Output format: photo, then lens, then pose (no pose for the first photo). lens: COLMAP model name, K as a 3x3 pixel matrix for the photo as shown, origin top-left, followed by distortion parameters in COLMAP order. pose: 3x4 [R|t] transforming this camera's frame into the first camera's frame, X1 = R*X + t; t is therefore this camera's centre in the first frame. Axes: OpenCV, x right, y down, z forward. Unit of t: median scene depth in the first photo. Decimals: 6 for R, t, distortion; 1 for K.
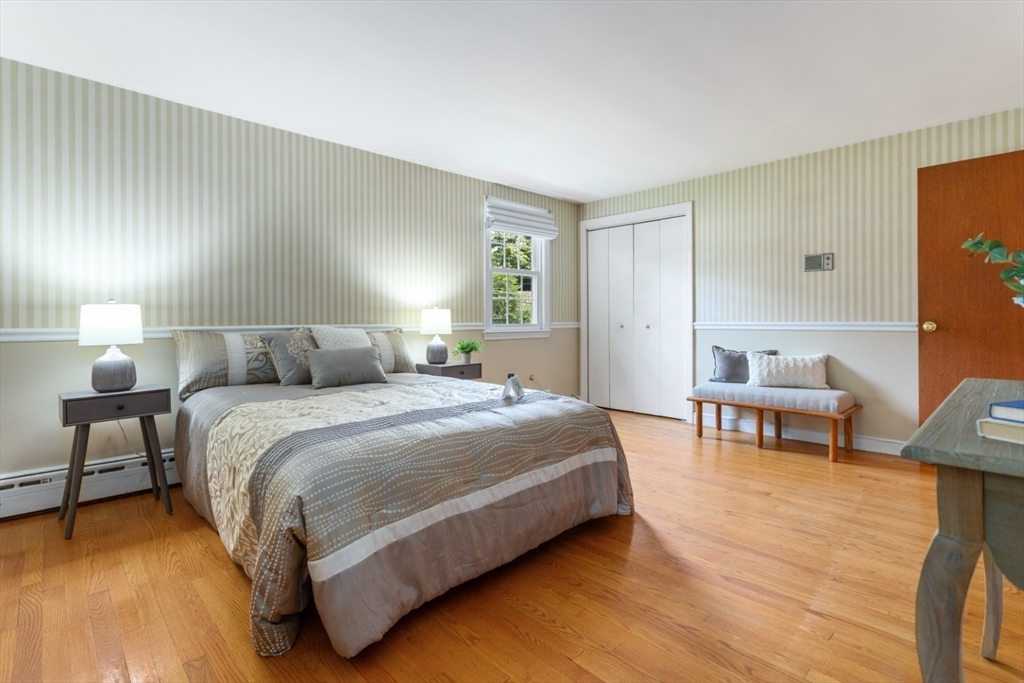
lens RADIAL K [[486.4, 0, 519.4], [0, 486.4, 322.8], [0, 0, 1]] dist [0.001146, 0.000212]
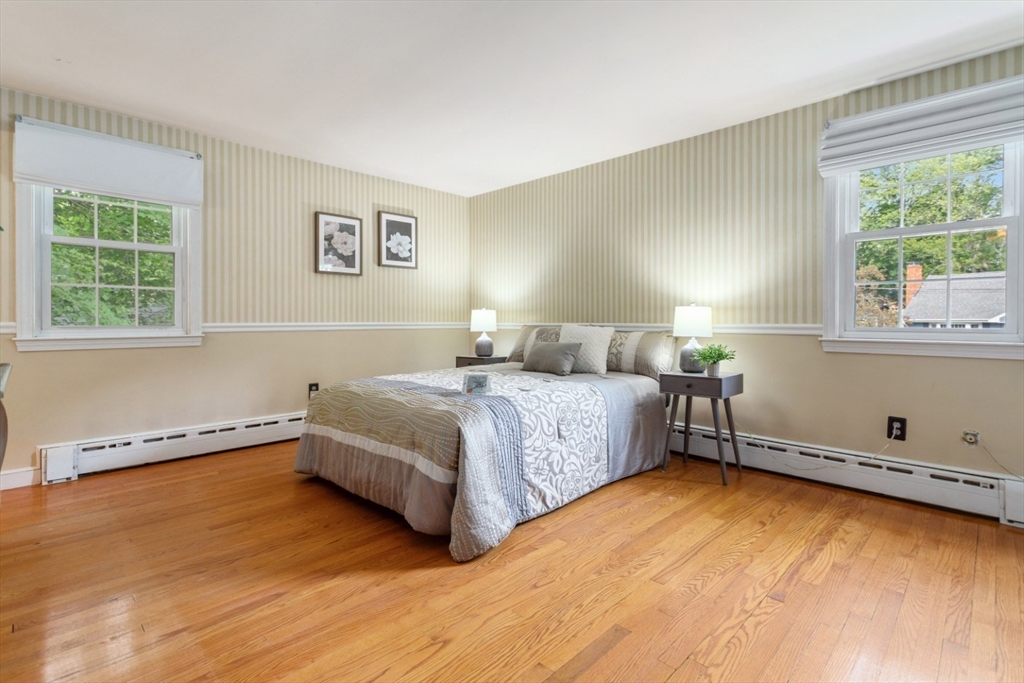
lens RADIAL K [[486.4, 0, 519.4], [0, 486.4, 322.8], [0, 0, 1]] dist [0.001146, 0.000212]
pose [[0.019558, 0.007078, -0.999784, 0.814693], [-0.007304, 0.999949, 0.006937, -0.004156], [0.999782, 0.007167, 0.019608, 0.859293]]
